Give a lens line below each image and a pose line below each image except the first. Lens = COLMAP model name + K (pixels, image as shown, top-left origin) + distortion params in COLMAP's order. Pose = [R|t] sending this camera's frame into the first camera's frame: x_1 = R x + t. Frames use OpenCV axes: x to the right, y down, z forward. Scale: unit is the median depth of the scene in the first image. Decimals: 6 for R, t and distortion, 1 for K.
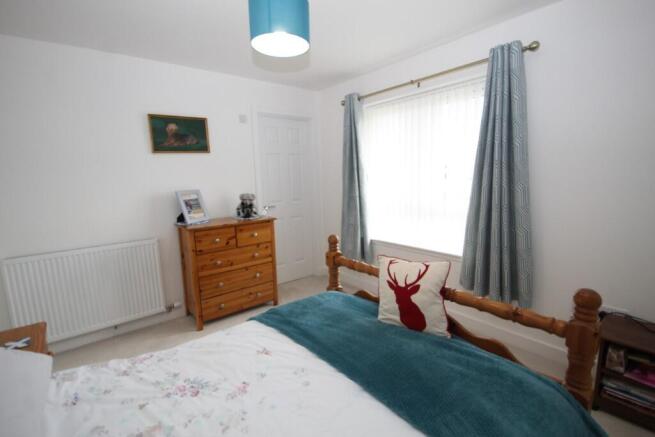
lens RADIAL K [[304.1, 0, 331.4], [0, 304.1, 217.4], [0, 0, 1]] dist [-0.004305, 0.000428]
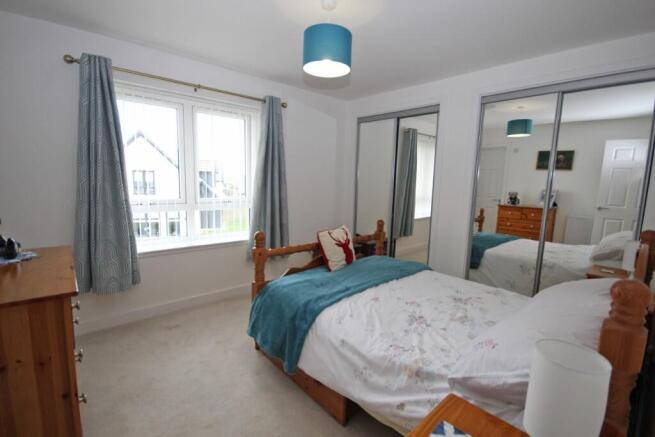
lens RADIAL K [[304.1, 0, 328.3], [0, 304.1, 218.3], [0, 0, 1]] dist [-0.004305, 0.000428]
pose [[-0.039347, -0.109315, 0.993228, -1.132453], [0.108754, 0.987624, 0.113006, -0.090722], [-0.993290, 0.112464, -0.026972, 0.856060]]
